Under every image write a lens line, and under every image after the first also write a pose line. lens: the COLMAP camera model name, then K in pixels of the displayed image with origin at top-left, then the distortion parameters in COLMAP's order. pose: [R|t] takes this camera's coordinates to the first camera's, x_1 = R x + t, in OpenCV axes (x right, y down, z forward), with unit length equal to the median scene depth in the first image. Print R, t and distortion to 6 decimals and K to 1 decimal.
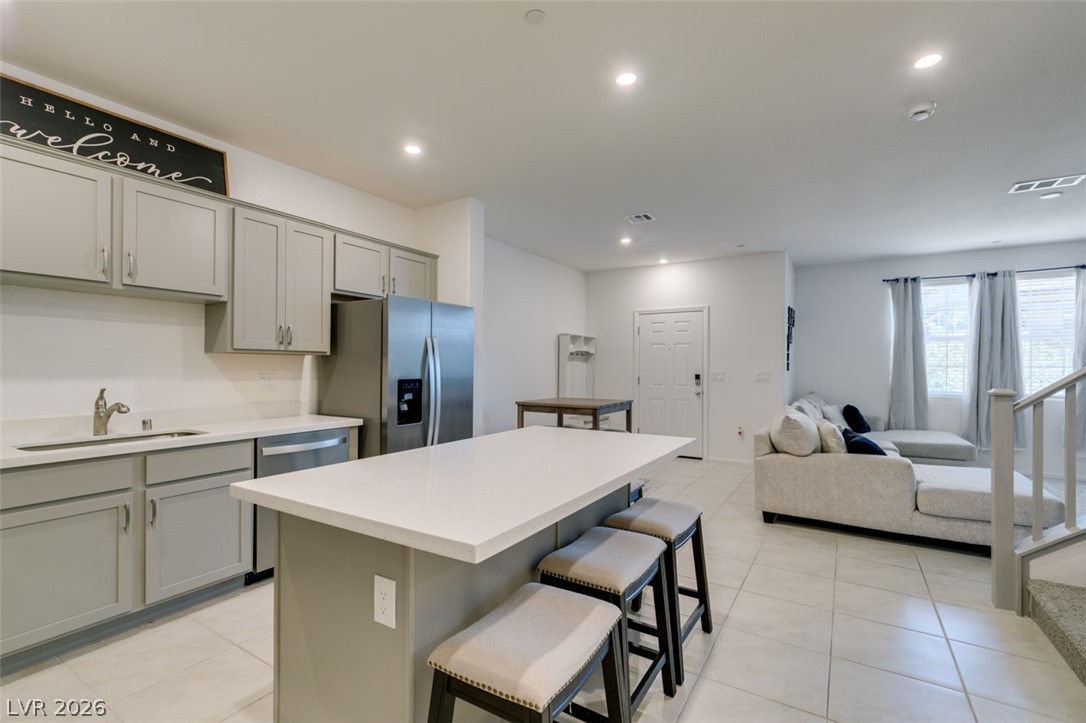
lens RADIAL K [[485.8, 0, 541.9], [0, 485.8, 363.0], [0, 0, 1]] dist [0.006357, -0.002129]
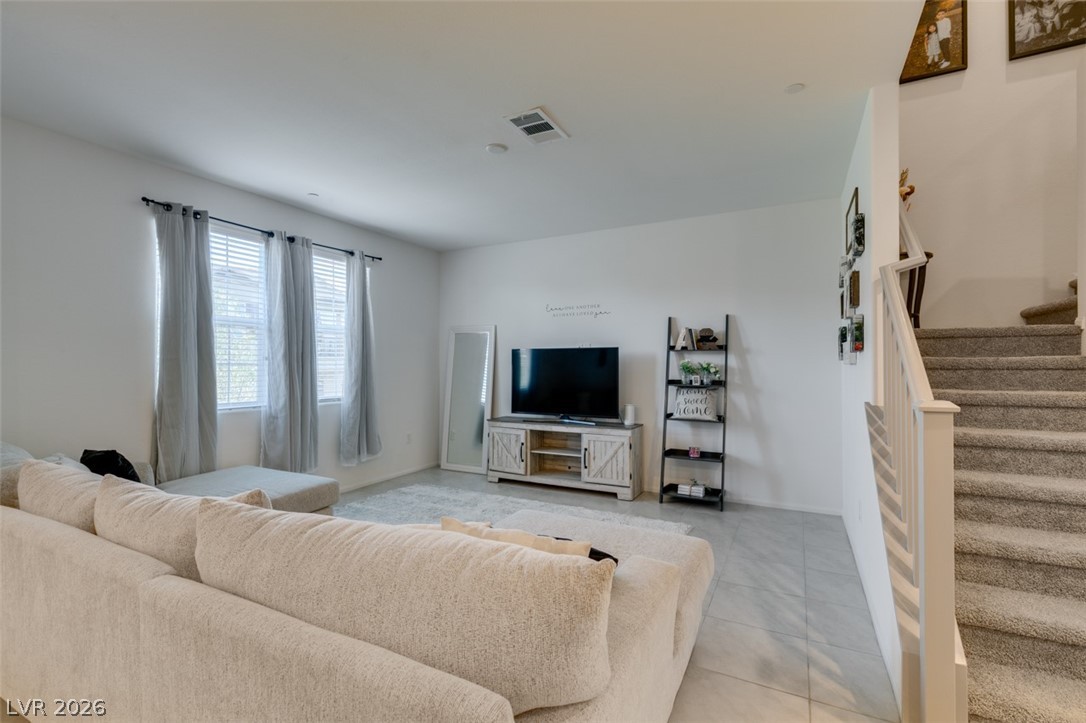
lens RADIAL K [[485.8, 0, 542.6], [0, 485.8, 363.7], [0, 0, 1]] dist [0.006357, -0.002129]
pose [[-0.071821, 0.000327, 0.997417, 0.205751], [-0.005823, 0.999983, -0.000747, 0.005713], [-0.997401, -0.005862, -0.071818, 0.830230]]
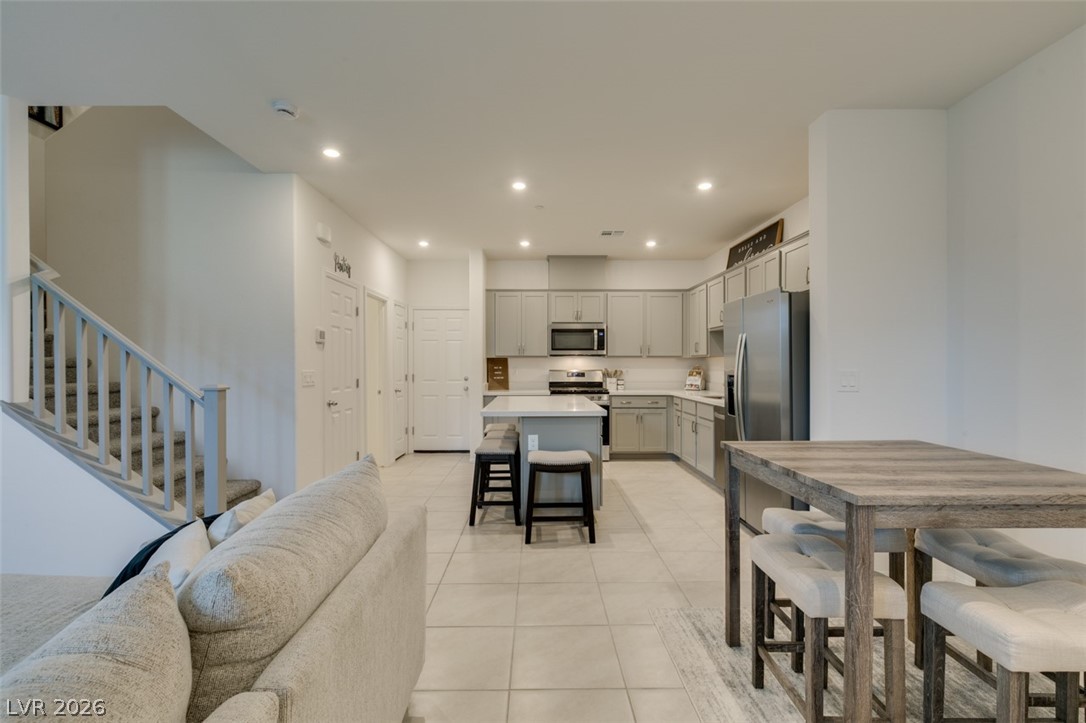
lens RADIAL K [[485.8, 0, 539.6], [0, 485.8, 362.6], [0, 0, 1]] dist [0.006357, -0.002129]
pose [[-0.844512, -0.002374, -0.535532, 0.498644], [0.002704, 0.999959, -0.008698, 0.009306], [0.535530, -0.008793, -0.844470, 1.220186]]
